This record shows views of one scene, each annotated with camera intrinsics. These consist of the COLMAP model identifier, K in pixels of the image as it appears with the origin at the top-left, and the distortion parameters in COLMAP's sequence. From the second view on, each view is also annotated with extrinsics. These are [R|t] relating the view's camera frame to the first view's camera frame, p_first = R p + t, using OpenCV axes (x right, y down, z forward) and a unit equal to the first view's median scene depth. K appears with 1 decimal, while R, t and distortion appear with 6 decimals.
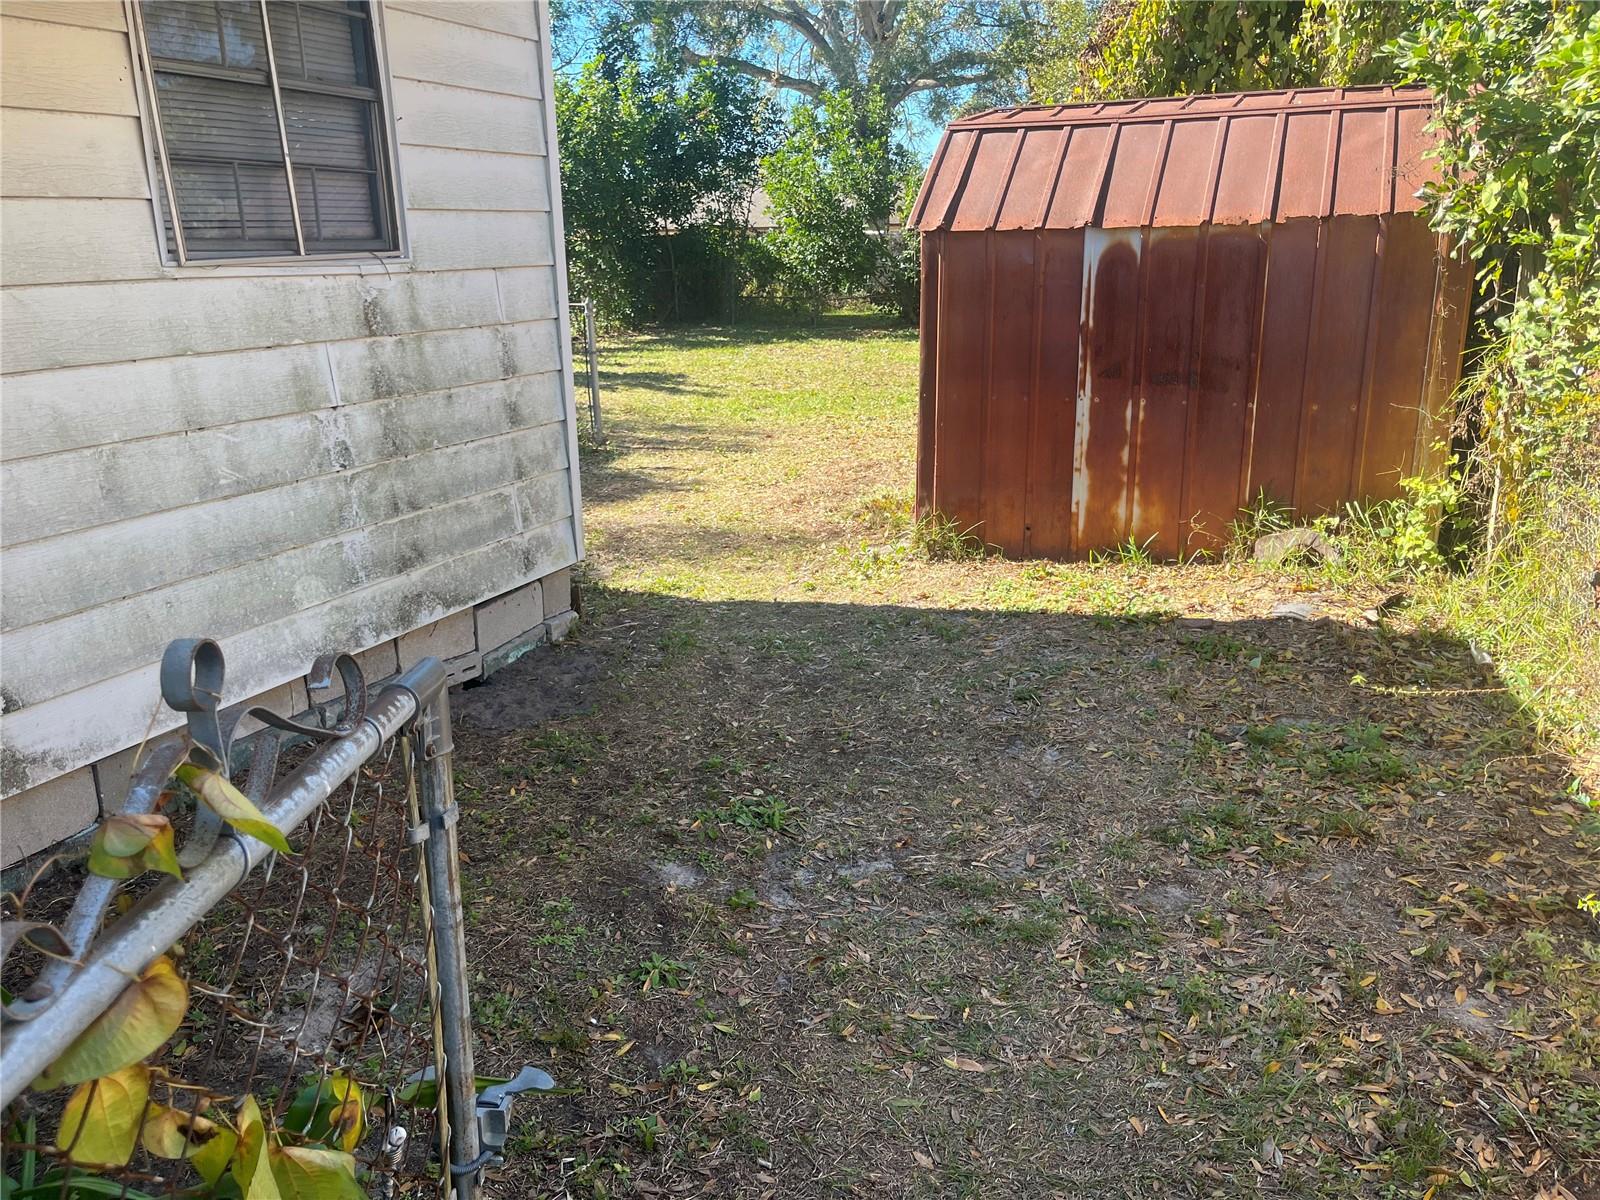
lens RADIAL K [[1201.5, 0, 790.0], [0, 1201.5, 595.0], [0, 0, 1]] dist [0.051454, -0.078253]
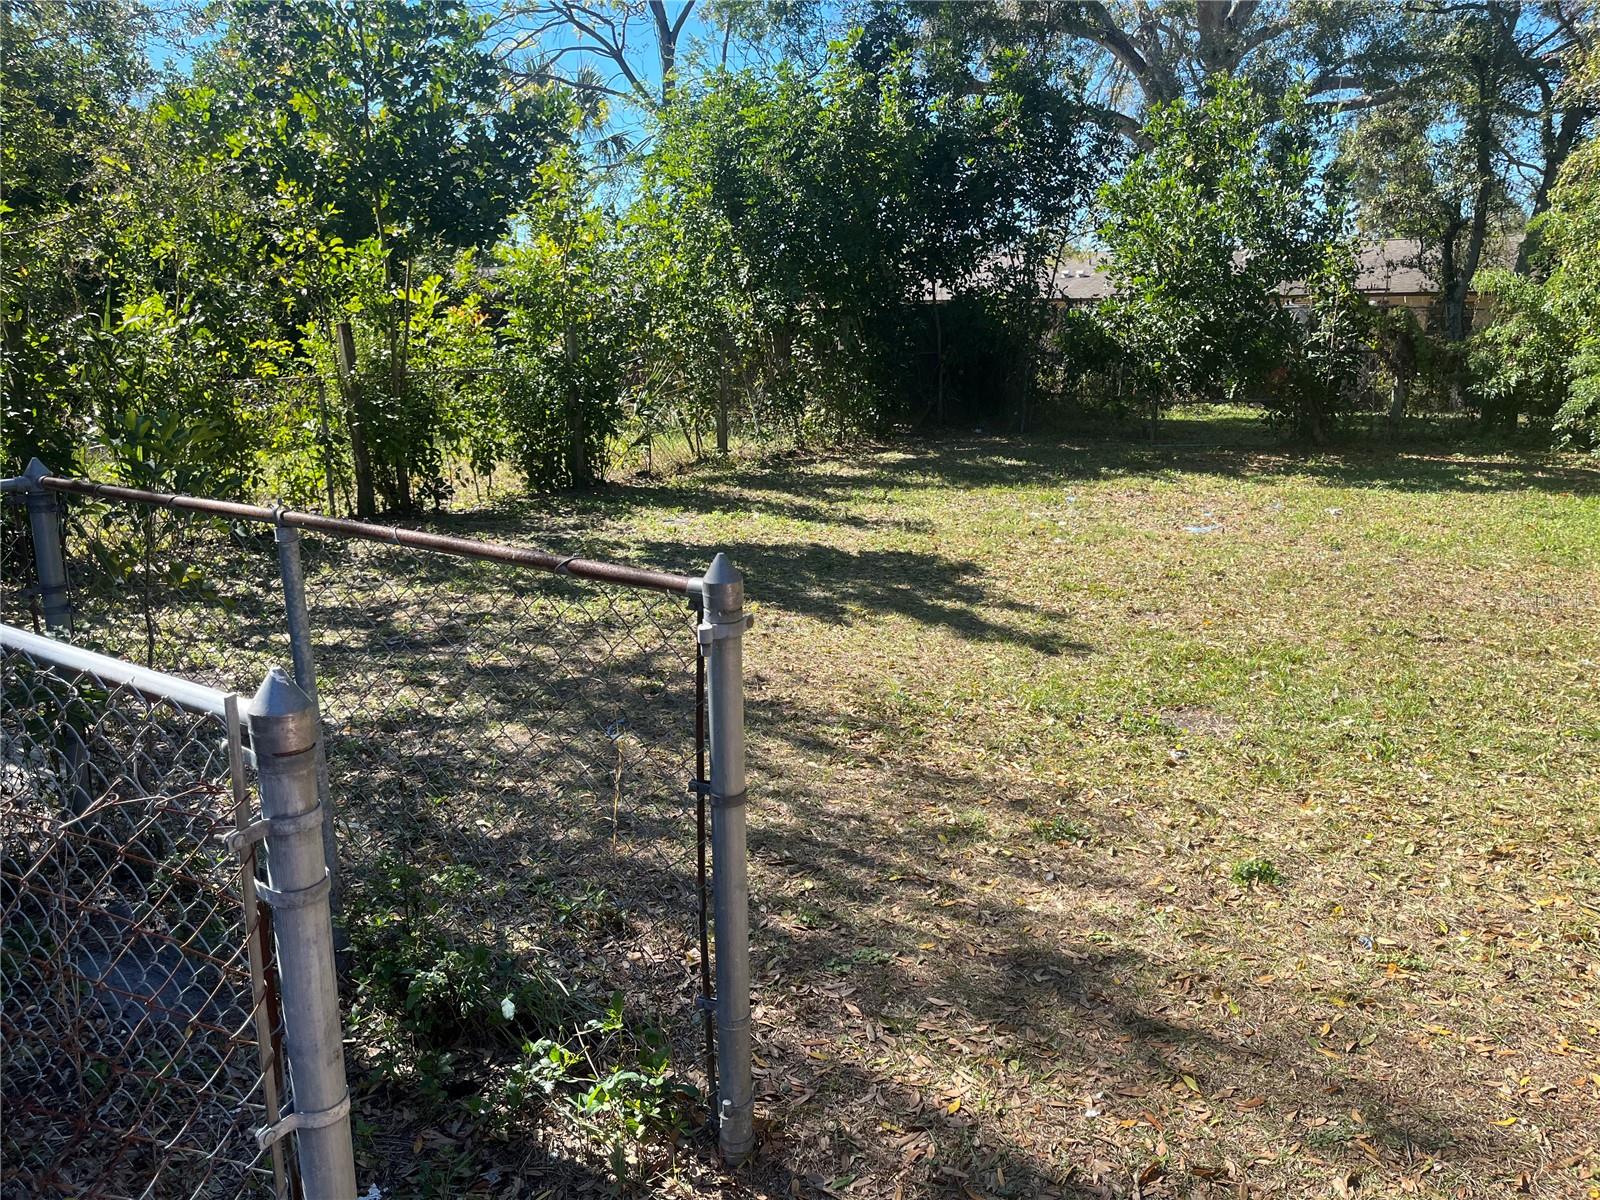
lens RADIAL K [[1200.3, 0, 800.0], [0, 1200.3, 600.0], [0, 0, 1]] dist [0.073592, -0.111990]
pose [[0.982676, 0.059117, -0.175650, -0.051742], [-0.068372, 0.996547, -0.047110, -0.101539], [0.172258, 0.058303, 0.983325, 0.353068]]
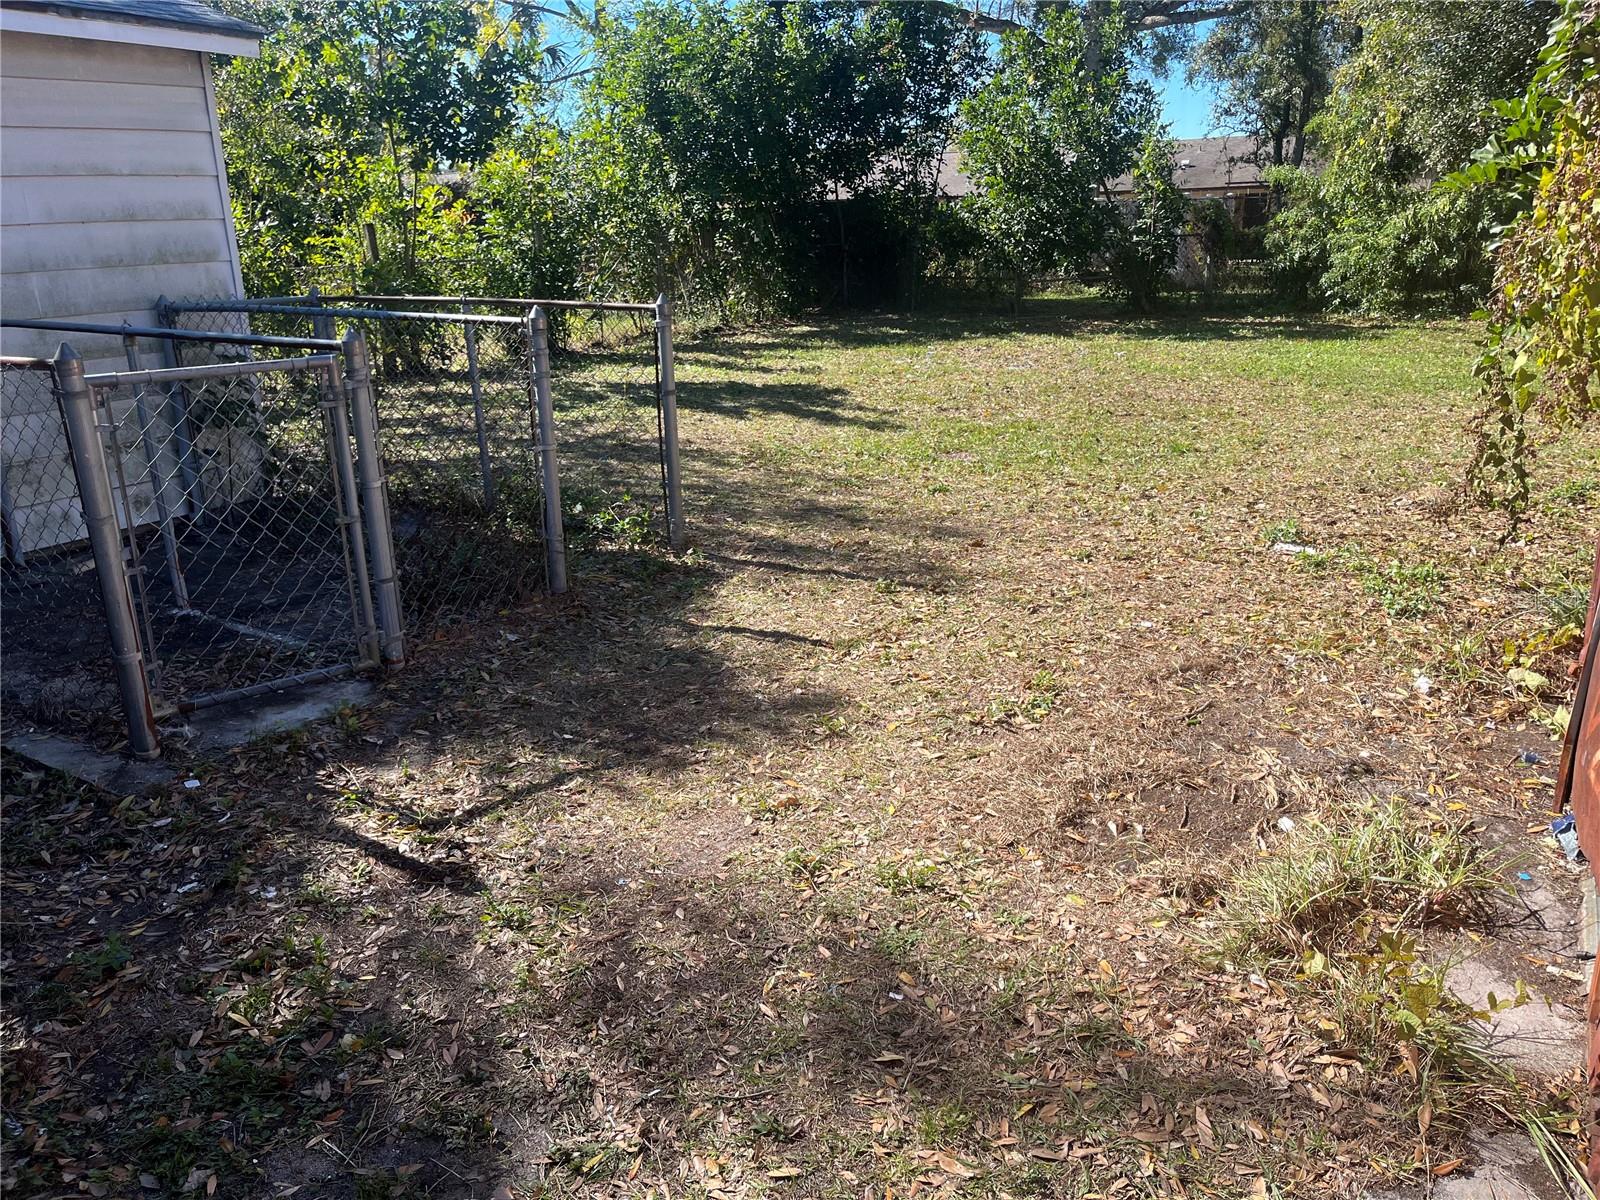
lens RADIAL K [[1201.5, 0, 790.0], [0, 1201.5, 595.0], [0, 0, 1]] dist [0.051454, -0.078253]
pose [[0.989890, 0.042168, -0.135422, -0.012419], [-0.039504, 0.998971, 0.022299, -0.054274], [0.136223, -0.016724, 0.990537, 0.201806]]
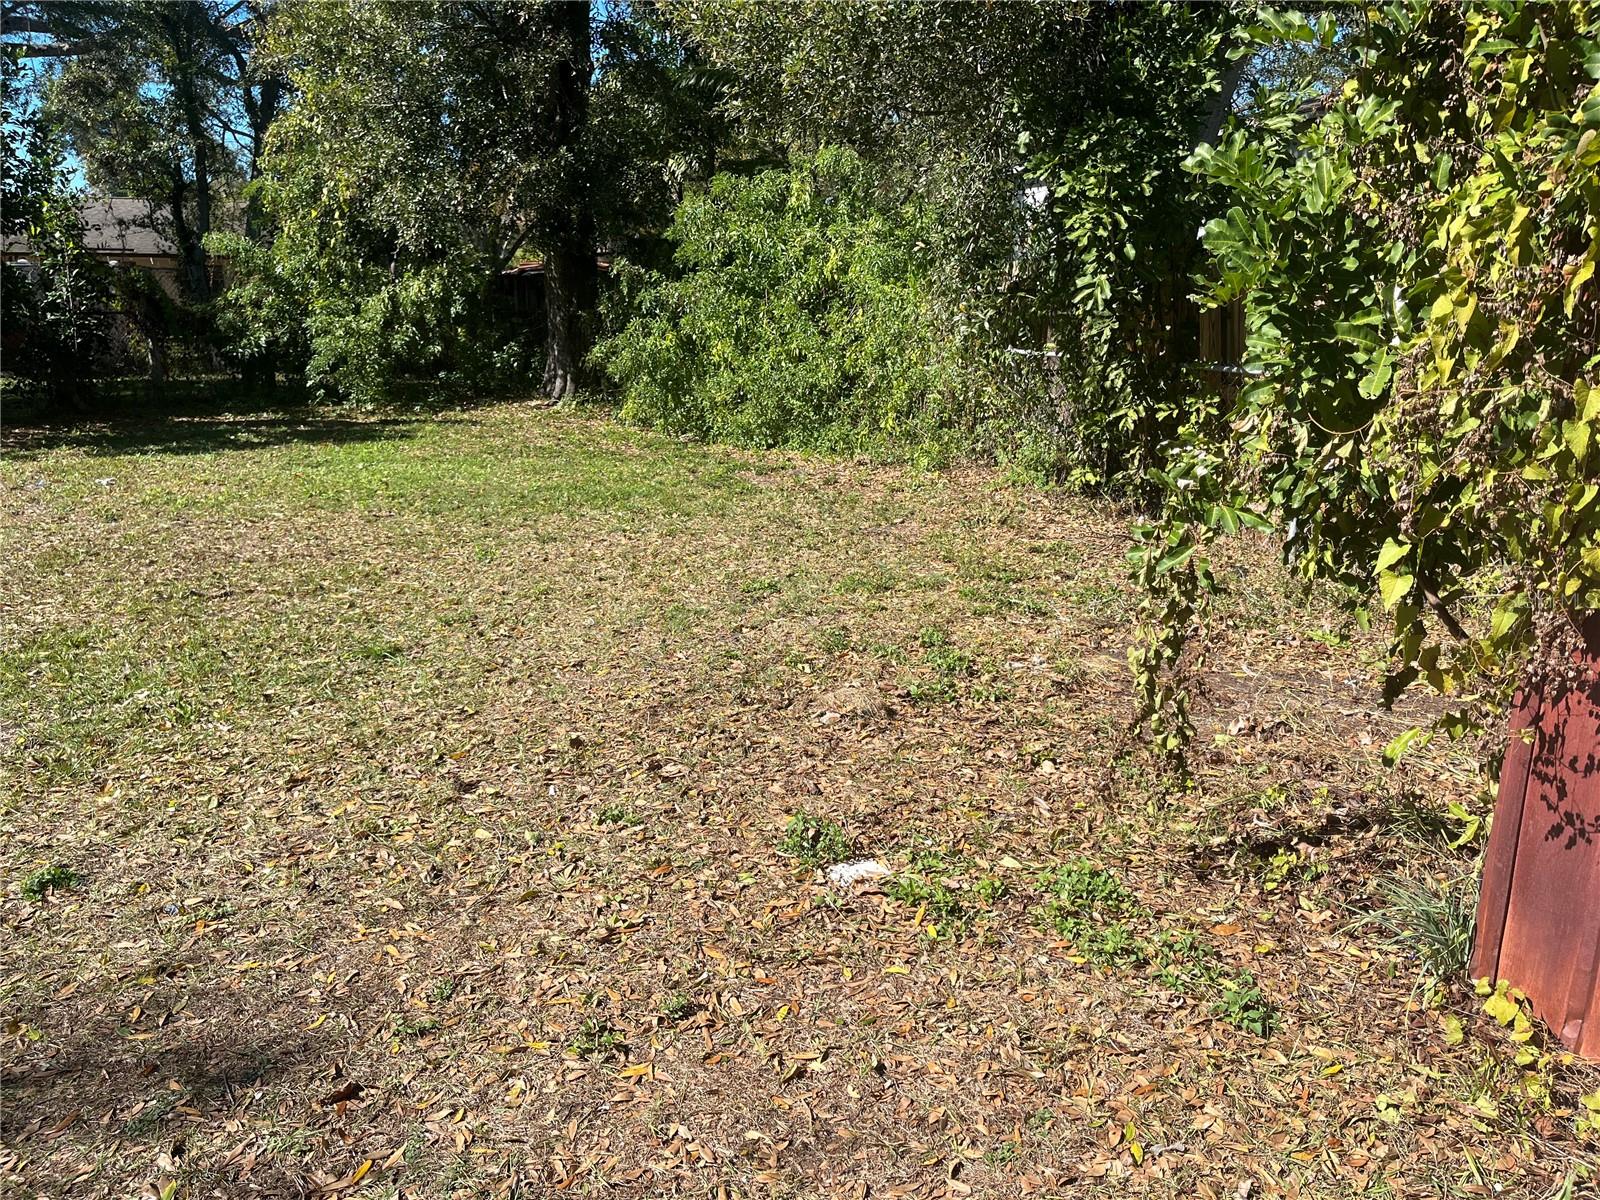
lens RADIAL K [[1200.3, 0, 800.0], [0, 1200.3, 600.0], [0, 0, 1]] dist [0.073592, -0.111990]
pose [[0.739410, -0.133332, 0.659920, -0.044622], [0.156526, 0.987380, 0.024113, -0.100260], [-0.654807, 0.085465, 0.750948, 0.351973]]
